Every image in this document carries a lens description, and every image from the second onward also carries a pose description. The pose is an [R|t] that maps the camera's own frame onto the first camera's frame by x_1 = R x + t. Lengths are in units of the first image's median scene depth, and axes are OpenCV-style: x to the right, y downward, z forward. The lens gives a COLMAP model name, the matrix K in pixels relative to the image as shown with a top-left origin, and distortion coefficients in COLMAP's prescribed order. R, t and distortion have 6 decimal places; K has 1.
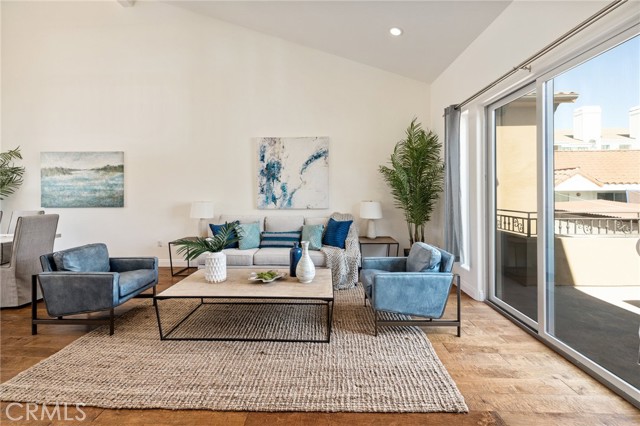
lens RADIAL K [[275.8, 0, 319.1], [0, 275.8, 193.2], [0, 0, 1]] dist [-0.001368, 0.000745]
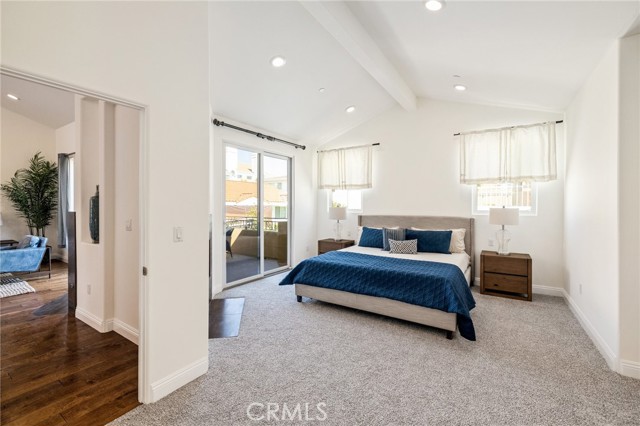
lens RADIAL K [[275.8, 0, 319.6], [0, 275.8, 206.7], [0, 0, 1]] dist [-0.001368, 0.000745]
pose [[0.525940, 0.004178, 0.850511, -0.084688], [-0.004118, 0.999989, -0.002366, -0.000256], [-0.850511, -0.002258, 0.525952, -0.891444]]
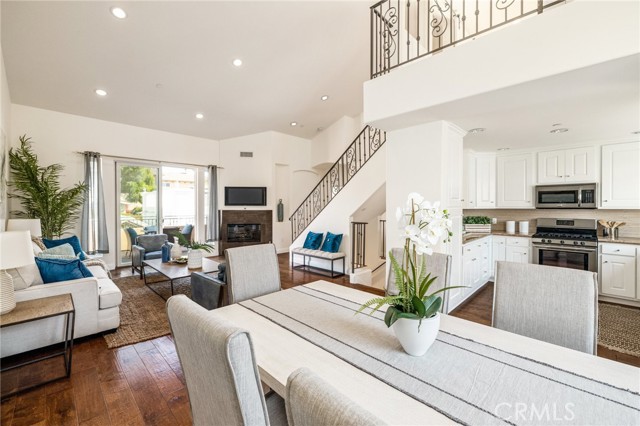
lens RADIAL K [[264.9, 0, 324.5], [0, 264.9, 208.0], [0, 0, 1]] dist [0.002470, -0.000241]
pose [[-0.742963, -0.001708, 0.669330, -1.097503], [0.000610, 0.999995, 0.003229, -0.009303], [-0.669332, 0.002808, -0.742958, 0.940452]]
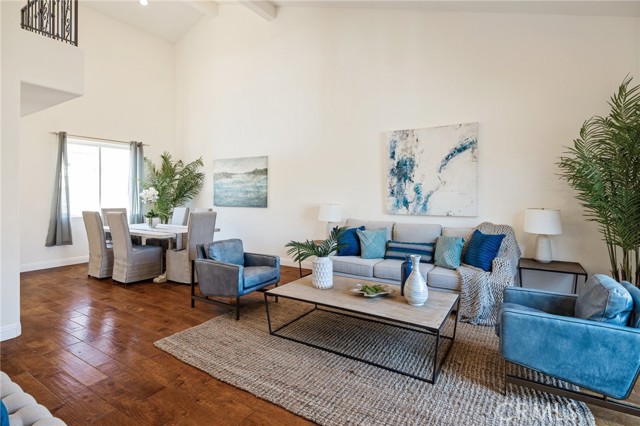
lens RADIAL K [[325.3, 0, 319.1], [0, 325.3, 194.8], [0, 0, 1]] dist [-0.005988, 0.001916]
pose [[0.862117, 0.007927, -0.506648, 0.111543], [-0.007845, 0.999967, 0.002297, -0.003435], [0.506649, 0.001995, 0.862150, 0.009417]]
